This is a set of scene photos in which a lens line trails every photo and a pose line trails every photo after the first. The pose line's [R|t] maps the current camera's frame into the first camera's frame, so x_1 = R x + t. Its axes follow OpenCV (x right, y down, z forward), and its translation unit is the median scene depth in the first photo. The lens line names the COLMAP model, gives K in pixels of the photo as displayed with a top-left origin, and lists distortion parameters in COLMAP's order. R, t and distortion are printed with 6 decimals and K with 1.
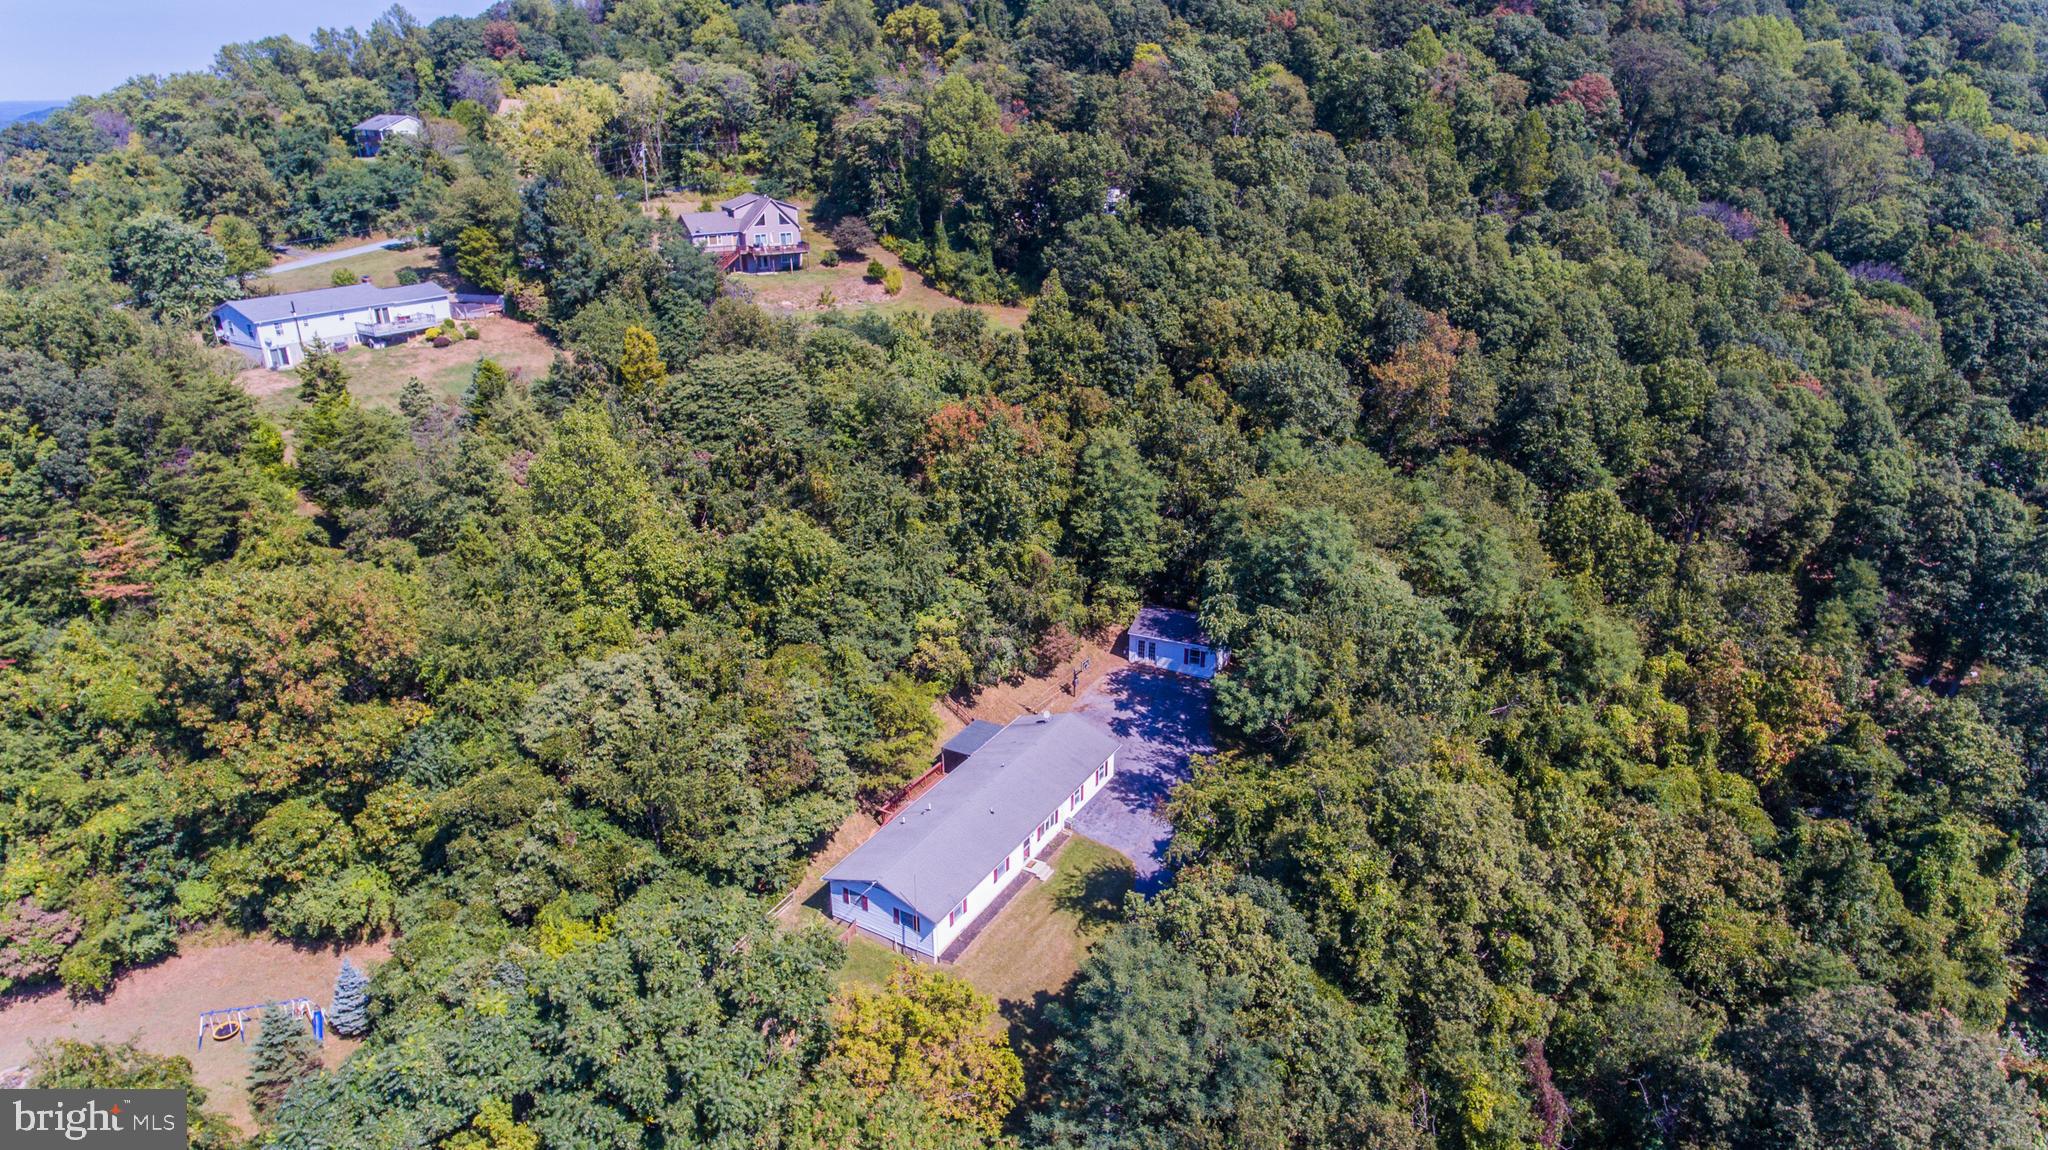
lens RADIAL K [[1208.6, 0, 1023.5], [0, 1208.6, 575.3], [0, 0, 1]] dist [0.002344, -0.002930]
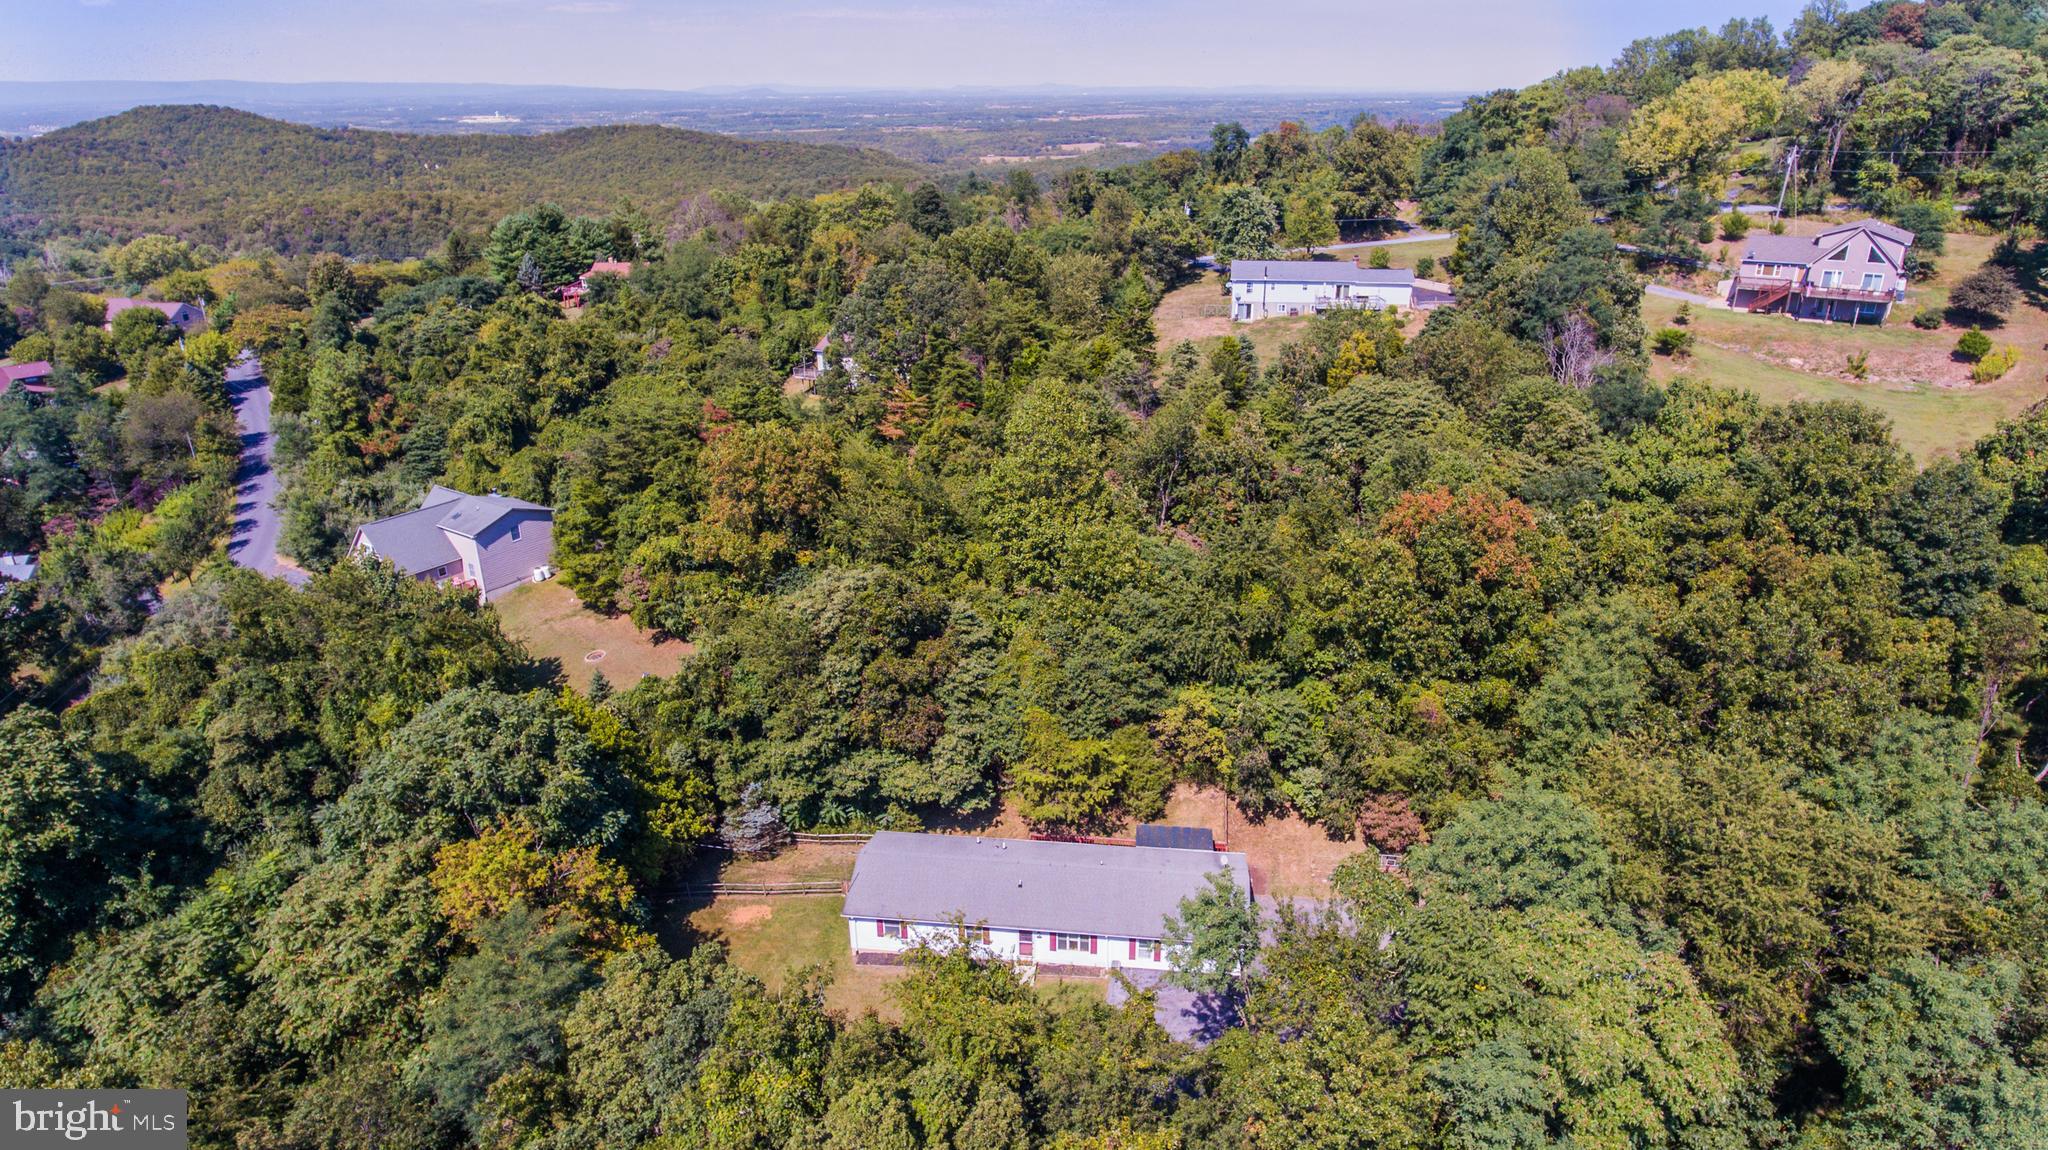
lens RADIAL K [[1208.6, 0, 1033.0], [0, 1208.6, 577.2], [0, 0, 1]] dist [0.002344, -0.002930]
pose [[0.399117, 0.347085, -0.848668, 0.372769], [-0.340137, 0.915587, 0.214492, -0.119463], [0.851477, 0.203057, 0.483483, 0.292301]]
